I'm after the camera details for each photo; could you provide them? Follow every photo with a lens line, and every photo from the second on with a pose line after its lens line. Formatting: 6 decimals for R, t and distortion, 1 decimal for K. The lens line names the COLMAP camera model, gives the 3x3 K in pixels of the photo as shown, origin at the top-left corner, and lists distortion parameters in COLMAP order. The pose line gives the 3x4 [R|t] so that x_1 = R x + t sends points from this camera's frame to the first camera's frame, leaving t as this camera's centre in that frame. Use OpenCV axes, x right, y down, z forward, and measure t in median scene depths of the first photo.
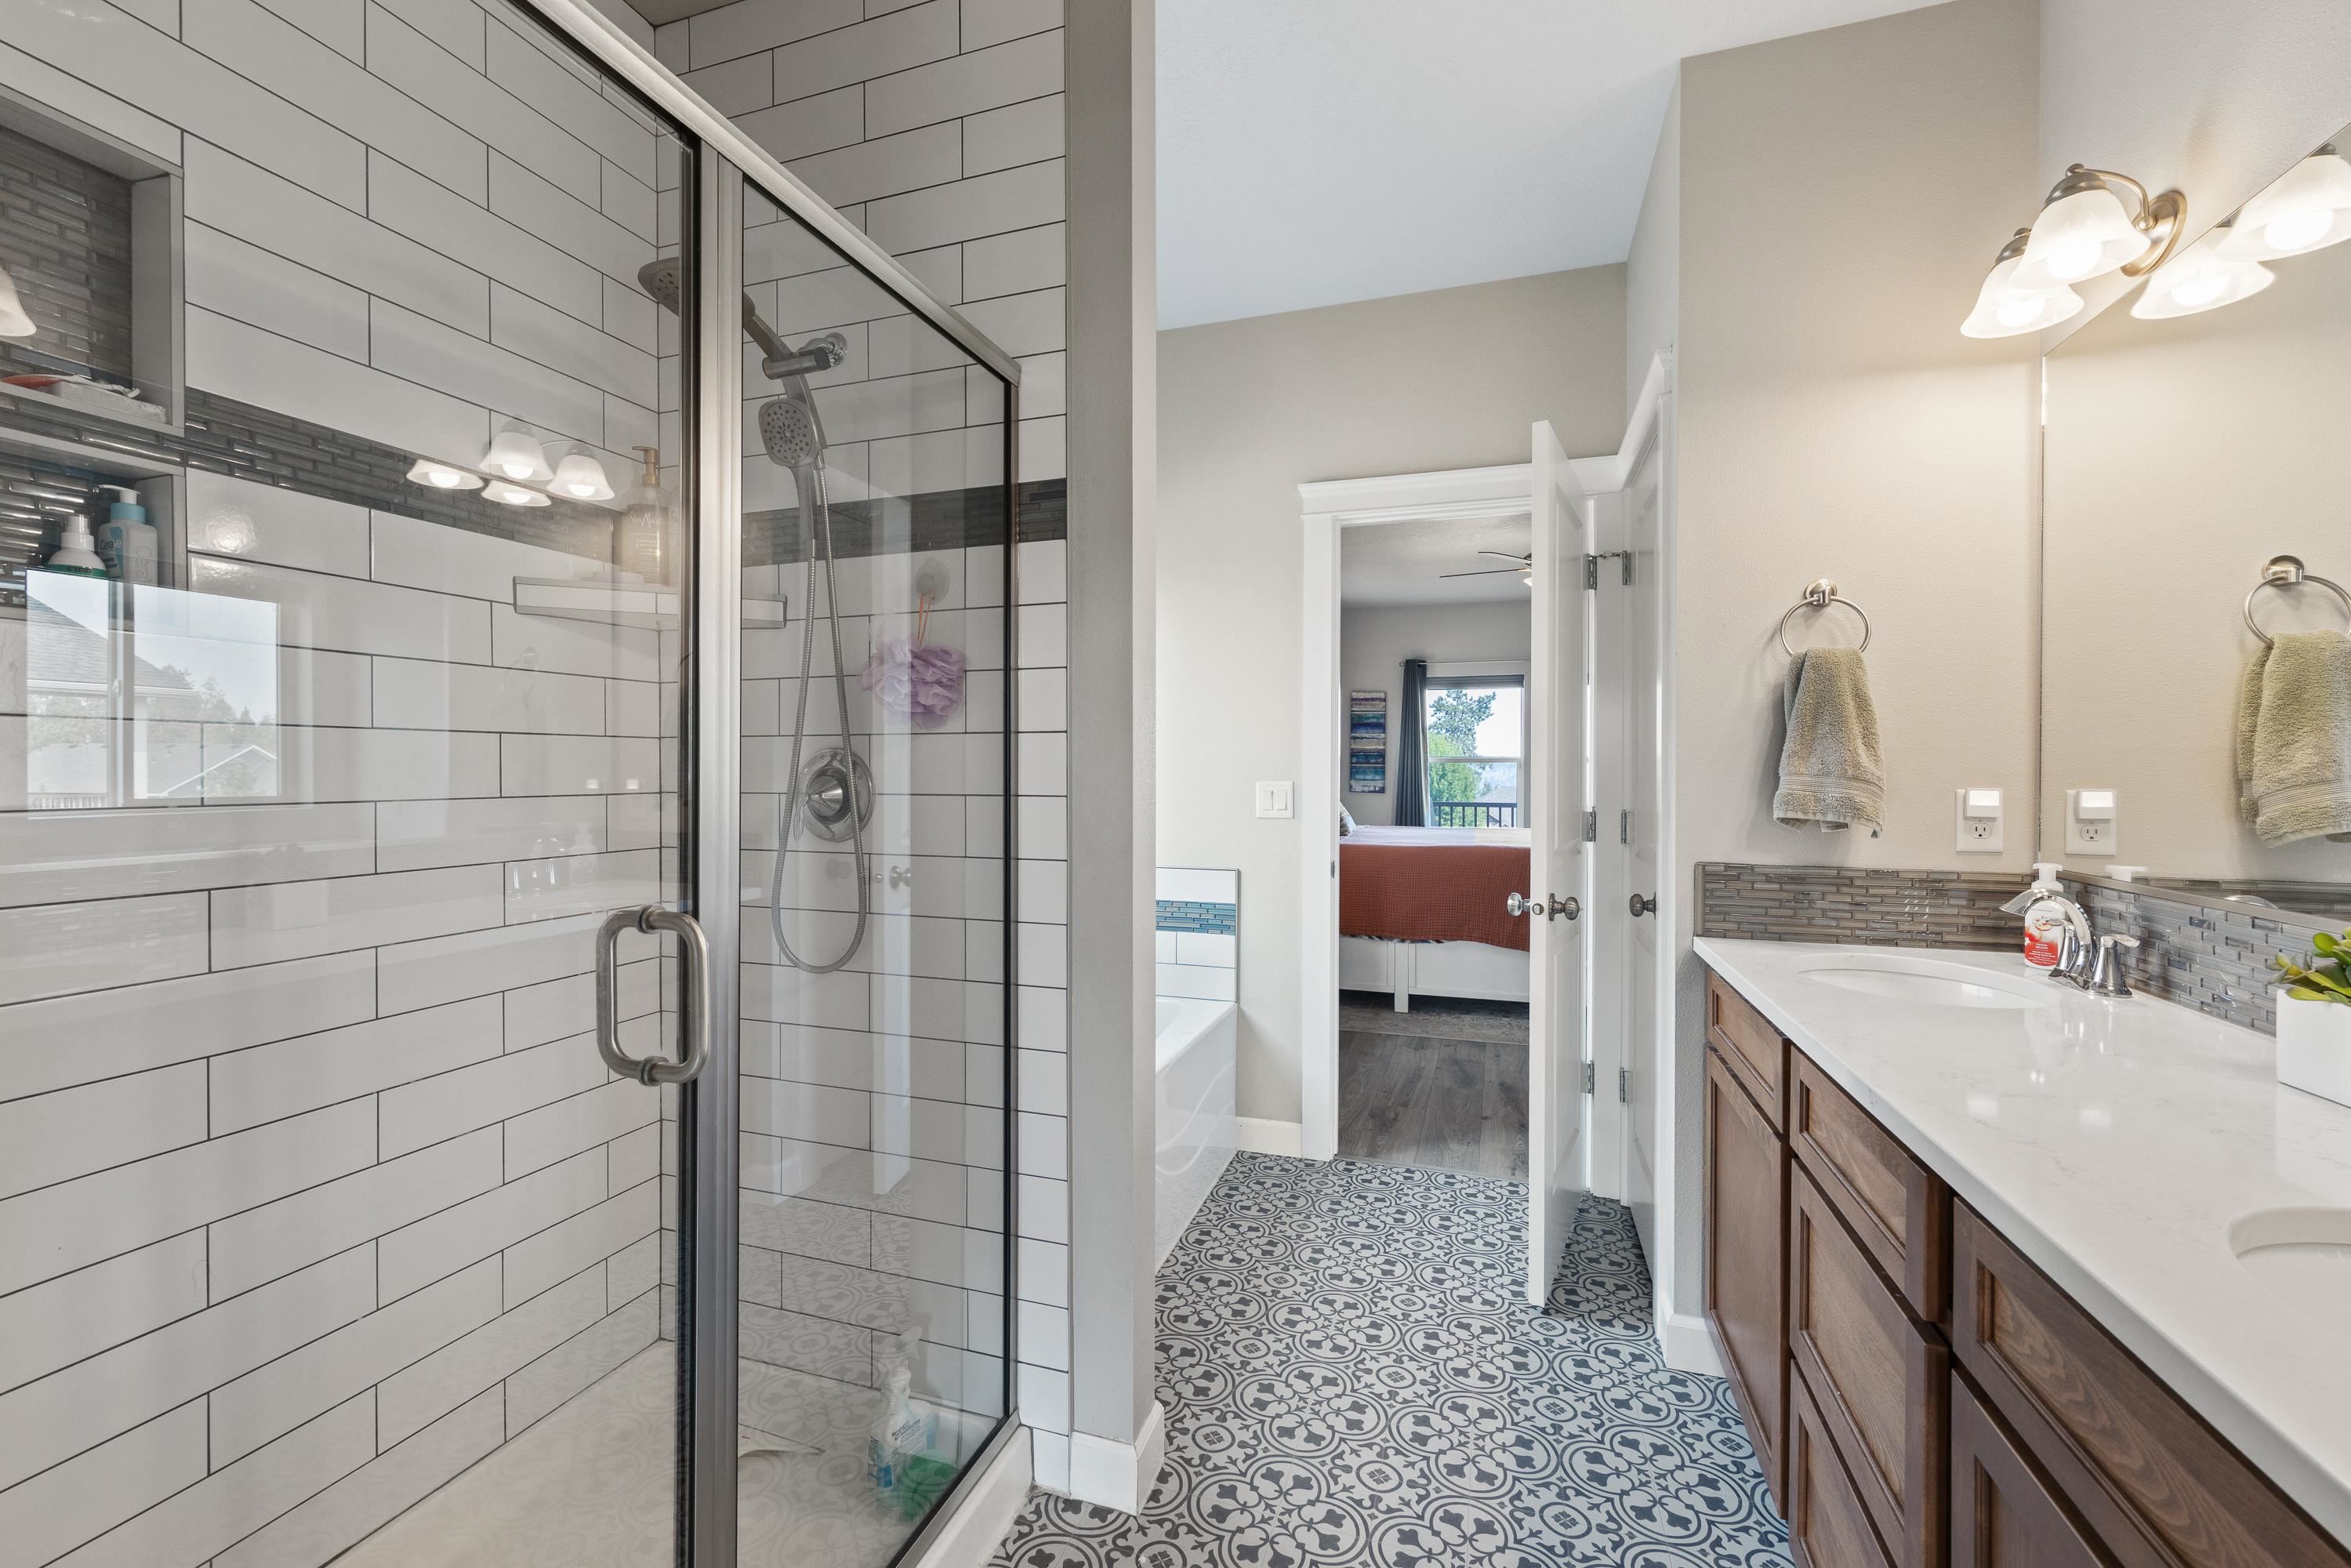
lens RADIAL K [[995.4, 0, 1167.2], [0, 995.4, 781.6], [0, 0, 1]] dist [-0.003435, -0.000098]
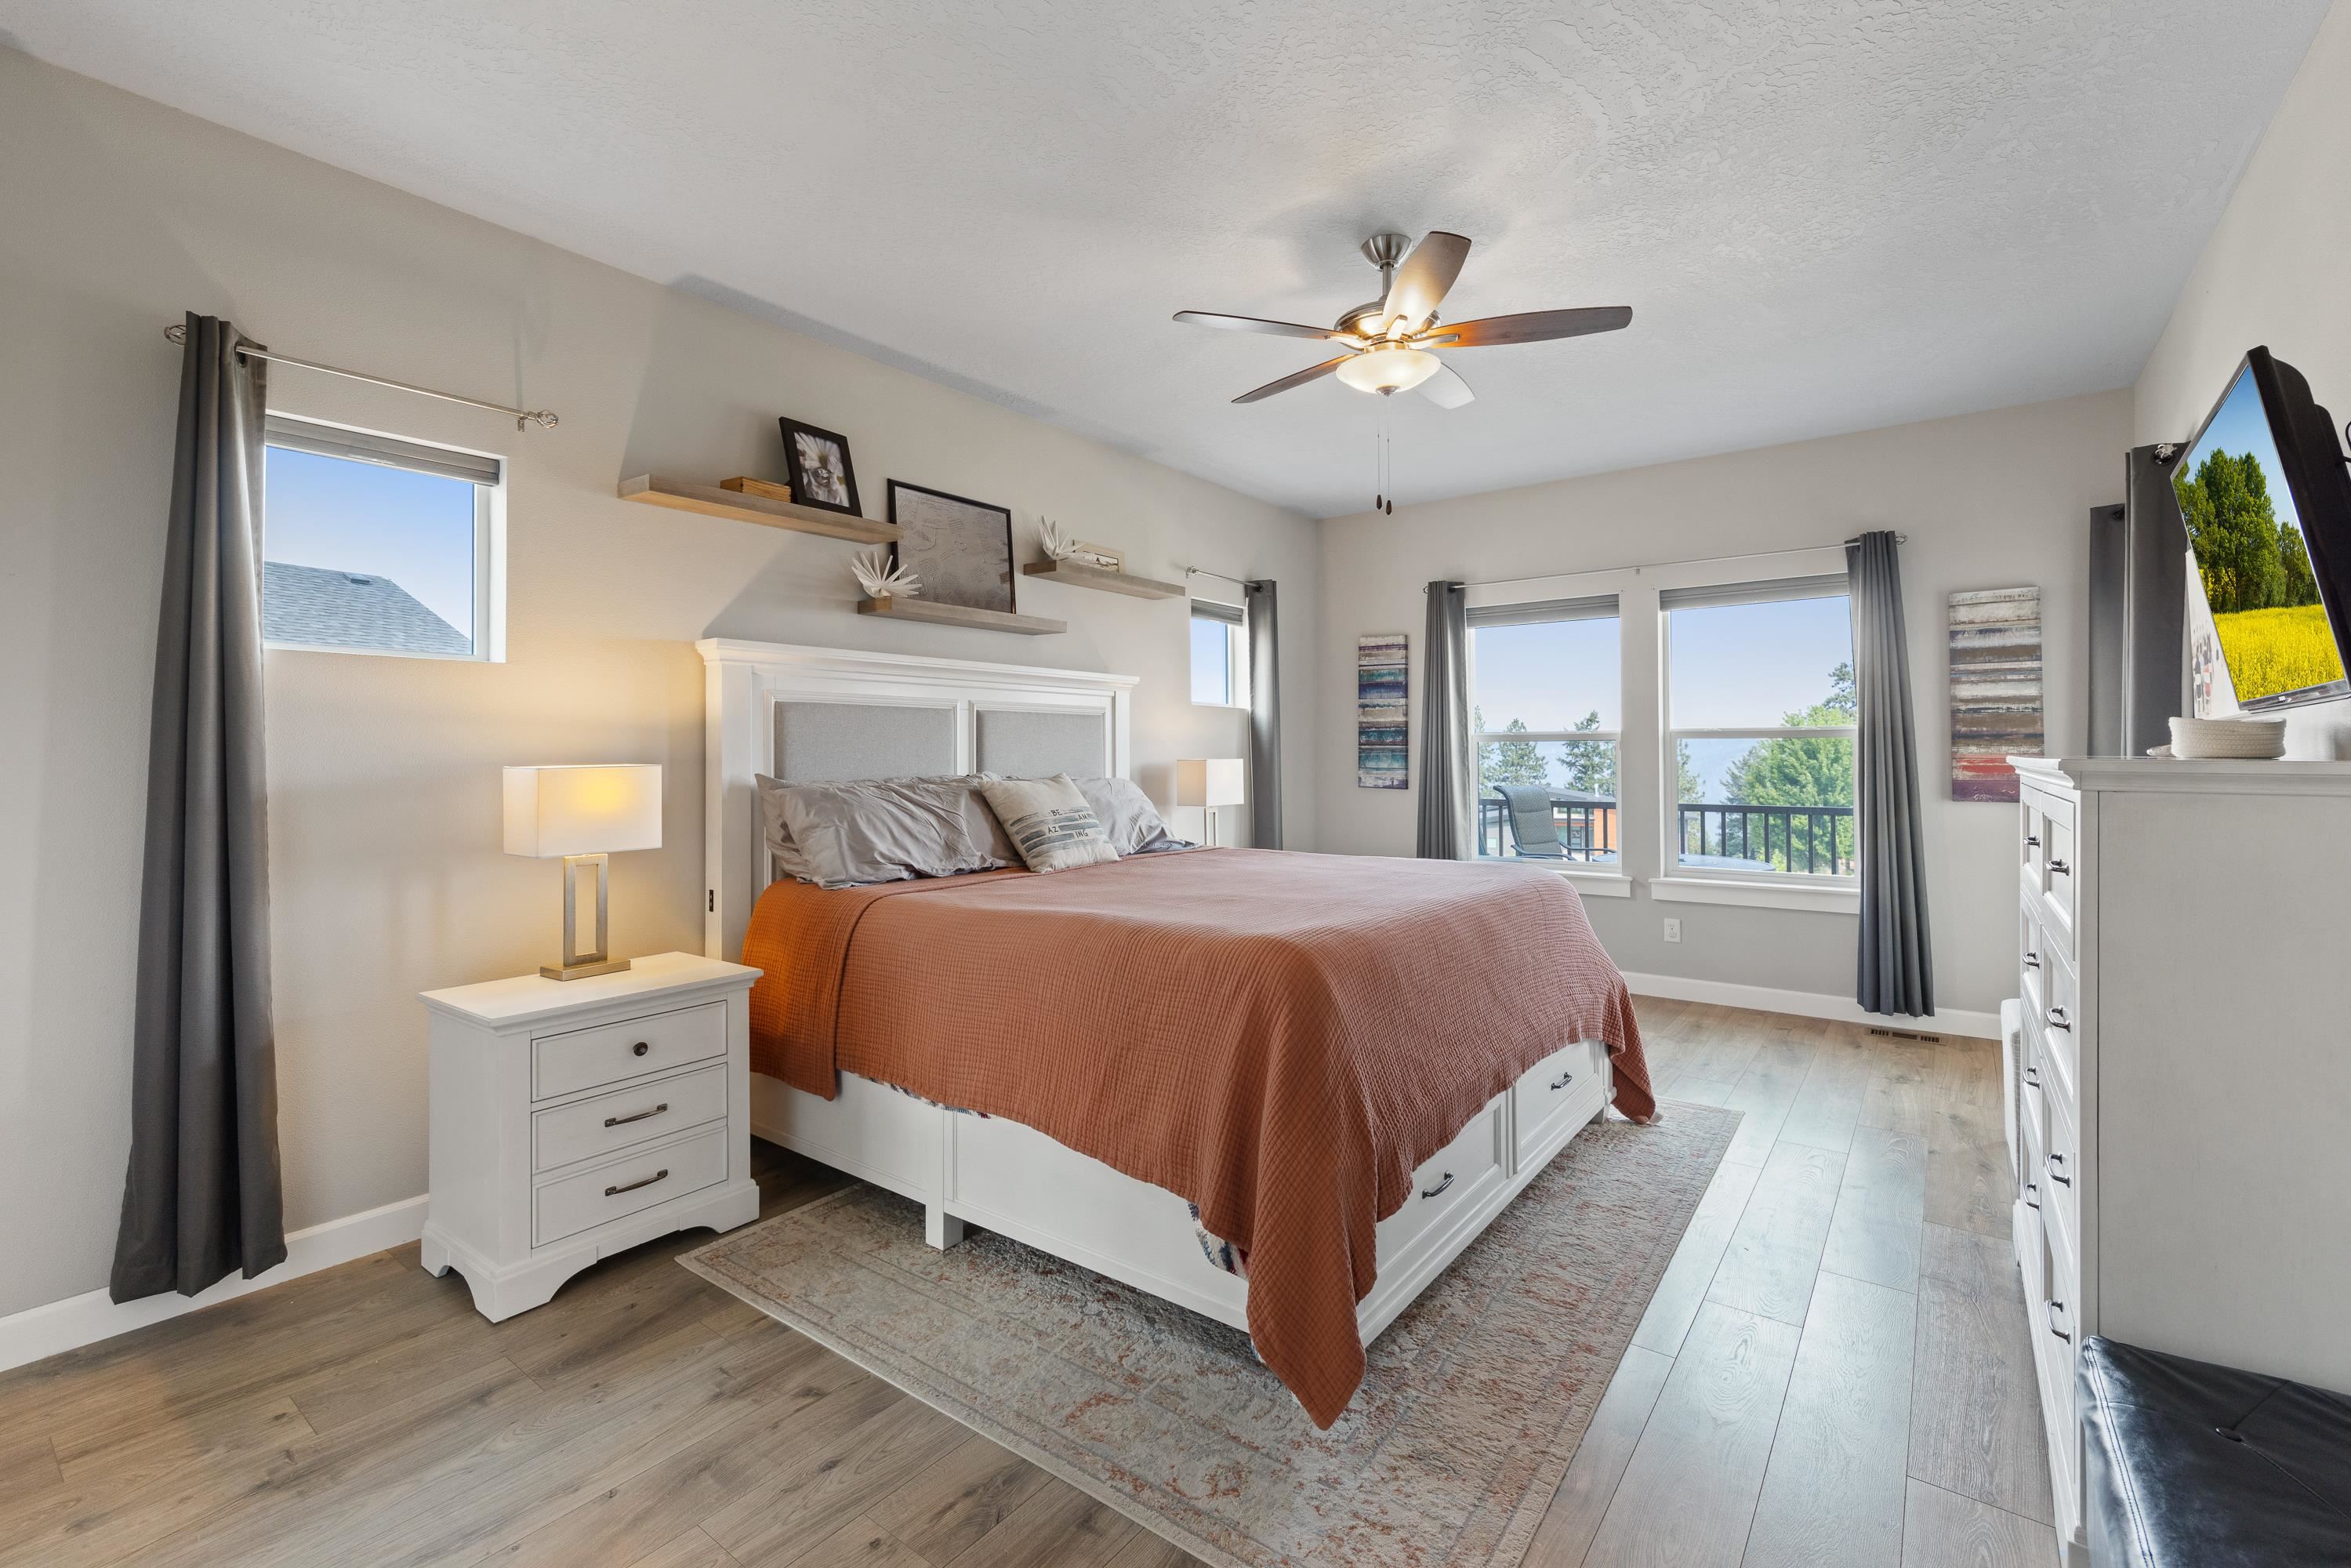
lens RADIAL K [[995.4, 0, 1179.2], [0, 995.4, 774.6], [0, 0, 1]] dist [-0.003435, -0.000098]
pose [[0.947768, -0.011821, -0.318742, 0.288778], [0.012508, 0.999922, 0.000108, 0.000647], [0.318716, -0.004089, 0.947841, 0.326936]]
